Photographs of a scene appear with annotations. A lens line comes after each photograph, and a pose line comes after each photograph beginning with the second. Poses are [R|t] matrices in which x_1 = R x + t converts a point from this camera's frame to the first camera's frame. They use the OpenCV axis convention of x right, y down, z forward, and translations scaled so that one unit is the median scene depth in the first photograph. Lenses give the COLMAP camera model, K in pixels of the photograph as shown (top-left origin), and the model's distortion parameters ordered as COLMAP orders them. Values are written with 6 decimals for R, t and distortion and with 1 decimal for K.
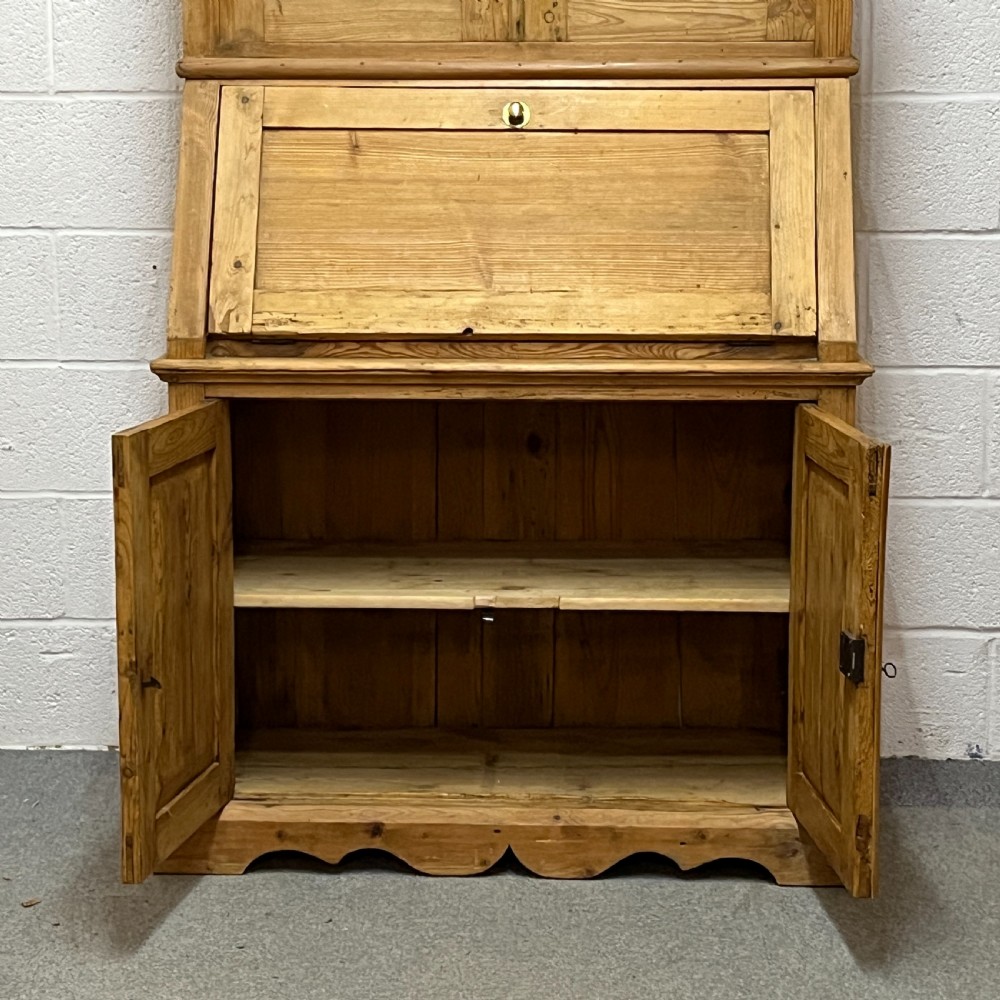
lens RADIAL K [[2532.4, 0, 470.1], [0, 2532.4, 497.7], [0, 0, 1]] dist [0.136430, 0.000000]
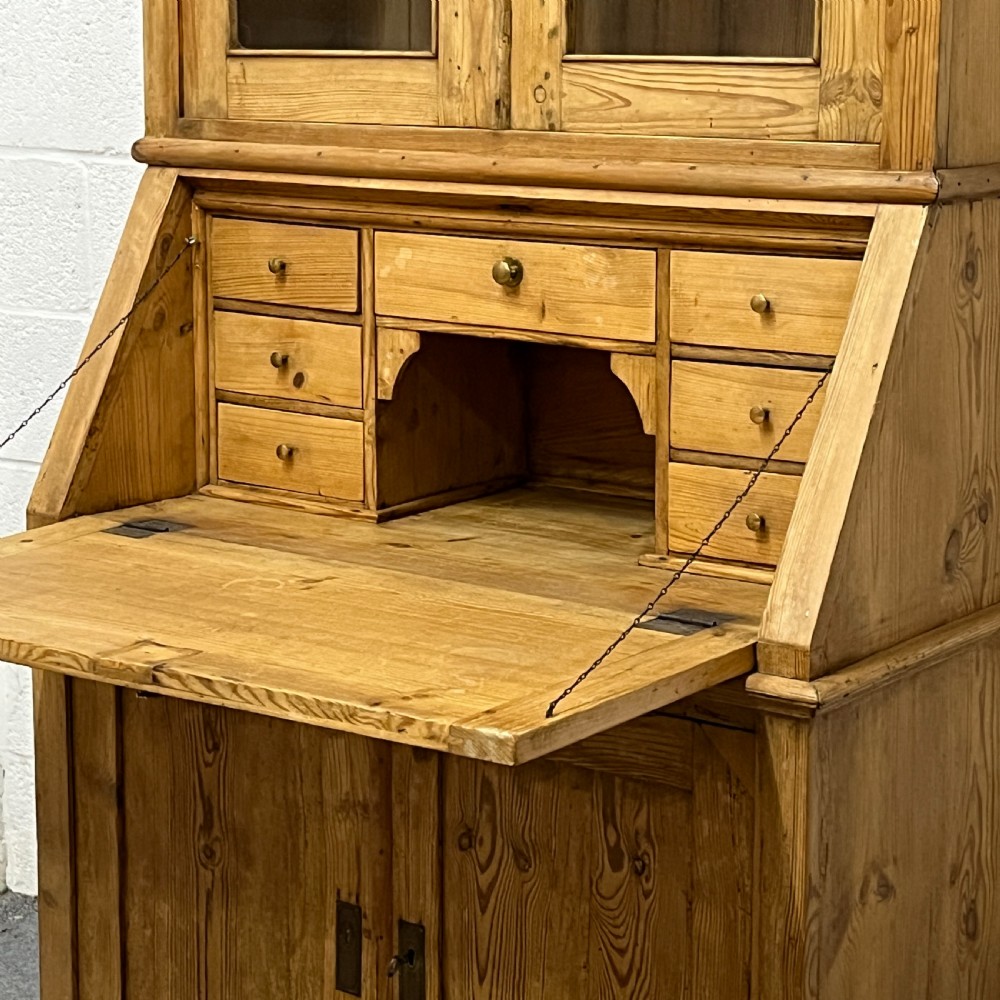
lens RADIAL K [[2532.4, 0, 475.4], [0, 2532.4, 504.2], [0, 0, 1]] dist [0.136430, 0.000000]
pose [[0.821550, 0.110338, -0.559358, 0.406536], [-0.091202, 0.993894, 0.062101, -0.121128], [0.562795, -0.000004, 0.826597, 0.433172]]
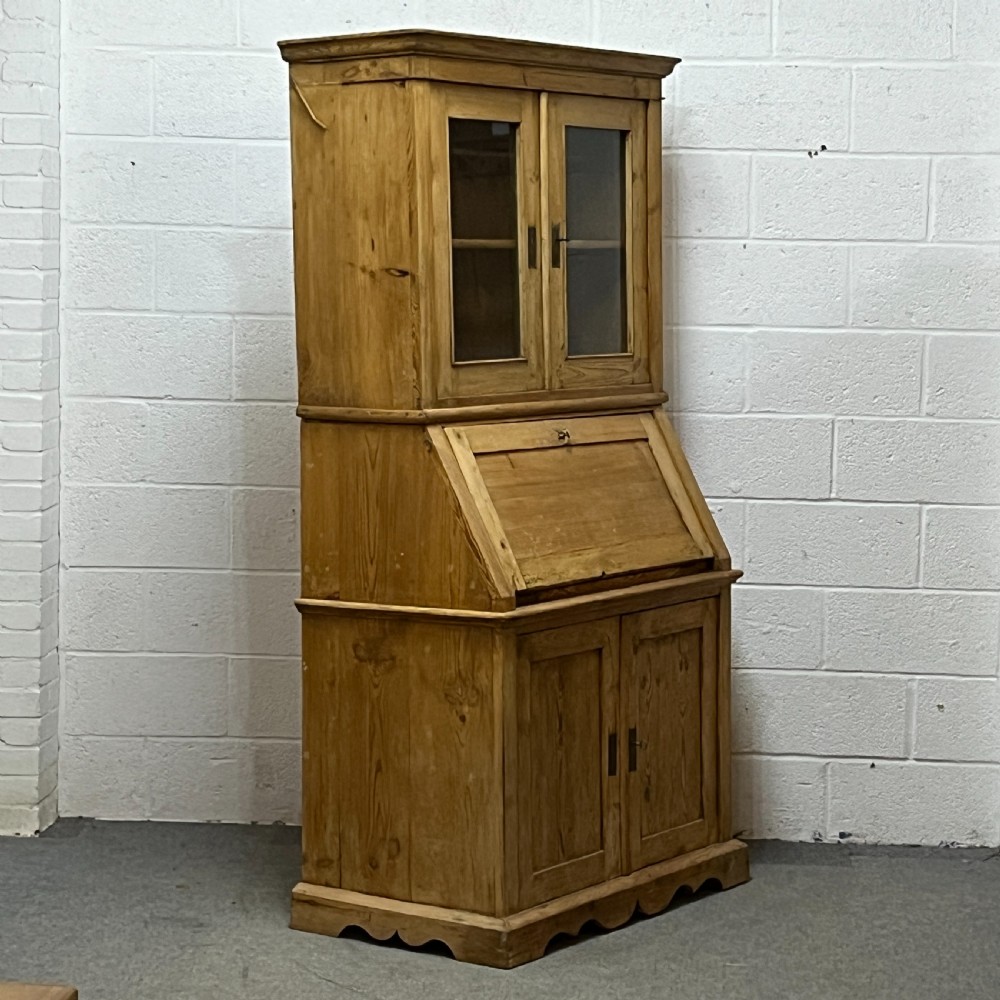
lens RADIAL K [[2741.4, 0, 497.6], [0, 2741.4, 502.4], [0, 0, 1]] dist [0.137188, 0.000000]
pose [[0.999669, 0.021038, -0.014832, 0.030193], [-0.022271, 0.995819, -0.088589, 0.058046], [0.012906, 0.088890, 0.995958, -0.772666]]
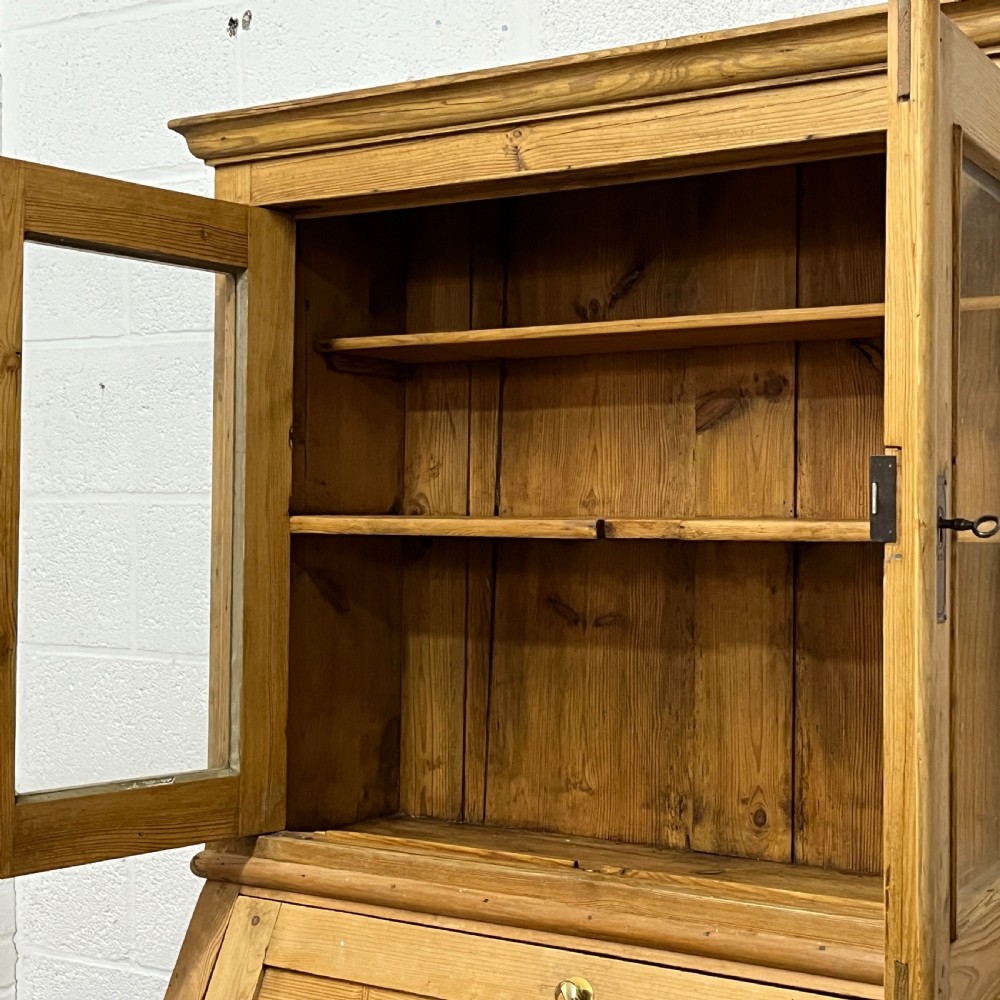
lens RADIAL K [[1837.8, 0, 485.8], [0, 1837.8, 483.9], [0, 0, 1]] dist [0.079343, 0.000000]
pose [[0.852477, -0.004668, -0.522744, 0.241094], [-0.085498, 0.985251, -0.148226, -0.206662], [0.515726, 0.171053, 0.839504, 0.576083]]
